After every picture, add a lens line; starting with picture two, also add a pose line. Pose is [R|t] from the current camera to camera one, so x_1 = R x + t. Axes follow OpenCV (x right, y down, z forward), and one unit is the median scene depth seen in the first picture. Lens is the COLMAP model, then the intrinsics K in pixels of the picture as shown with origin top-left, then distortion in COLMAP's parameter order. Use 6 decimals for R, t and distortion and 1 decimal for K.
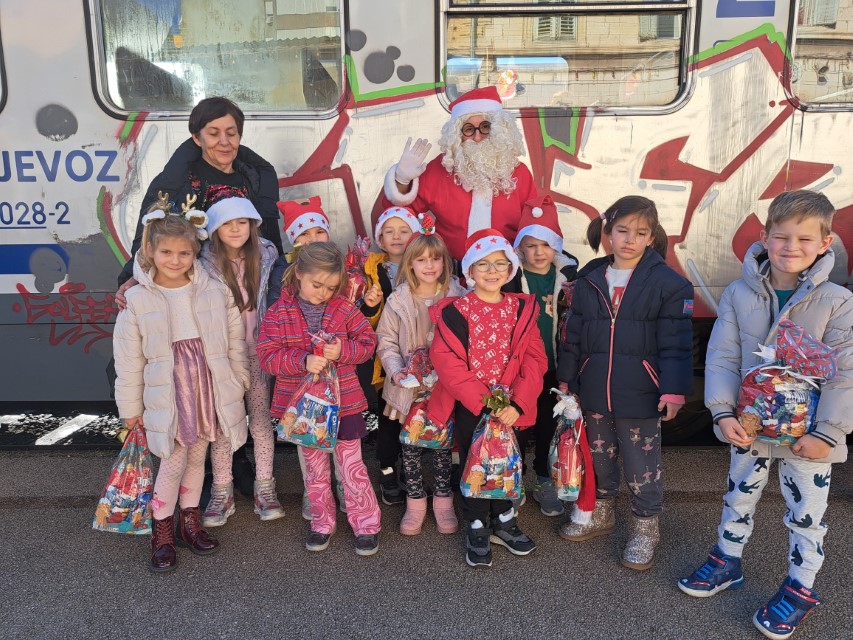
lens RADIAL K [[591.8, 0, 431.0], [0, 591.8, 320.0], [0, 0, 1]] dist [0.002845, -0.000974]
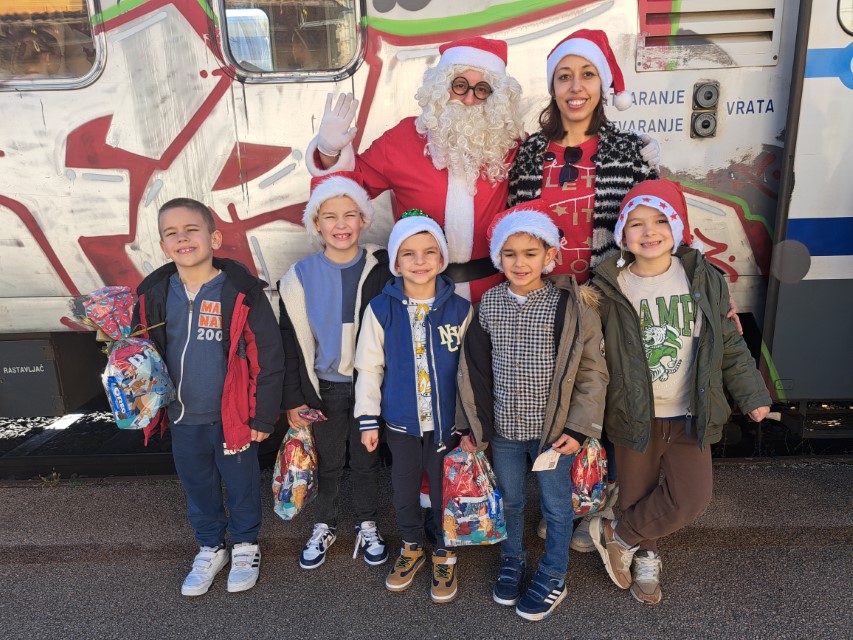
lens RADIAL K [[591.8, 0, 431.0], [0, 591.8, 320.0], [0, 0, 1]] dist [0.002845, -0.000974]
pose [[0.999924, -0.011126, -0.005223, 0.882054], [0.011418, 0.998144, 0.059816, -0.068918], [0.004548, -0.059871, 0.998196, 0.158625]]
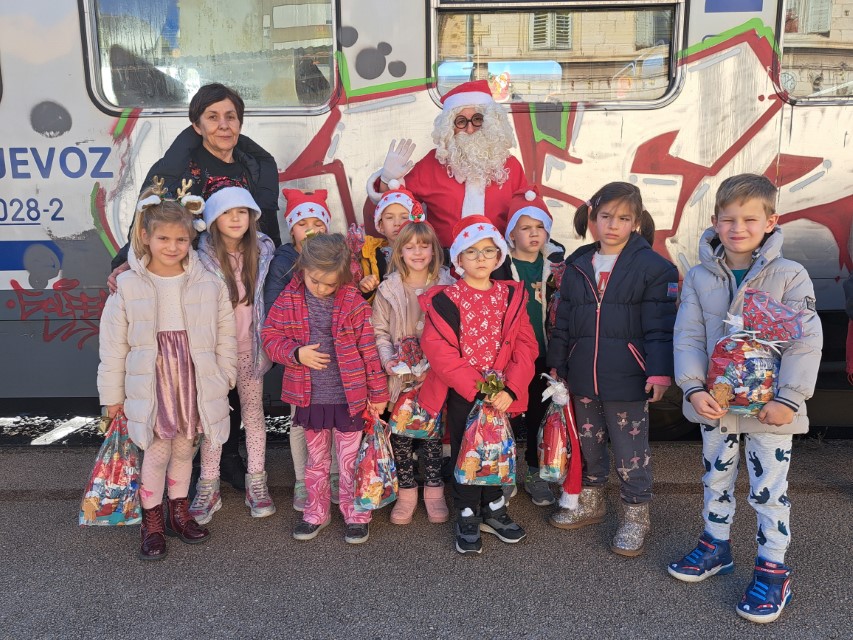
lens RADIAL K [[591.5, 0, 428.5], [0, 591.5, 323.6], [0, 0, 1]] dist [0.000711, 0.001125]
pose [[0.999995, -0.002592, -0.001776, 0.011135], [0.002569, 0.999918, -0.012519, 0.028926], [0.001809, 0.012515, 0.999920, -0.001058]]
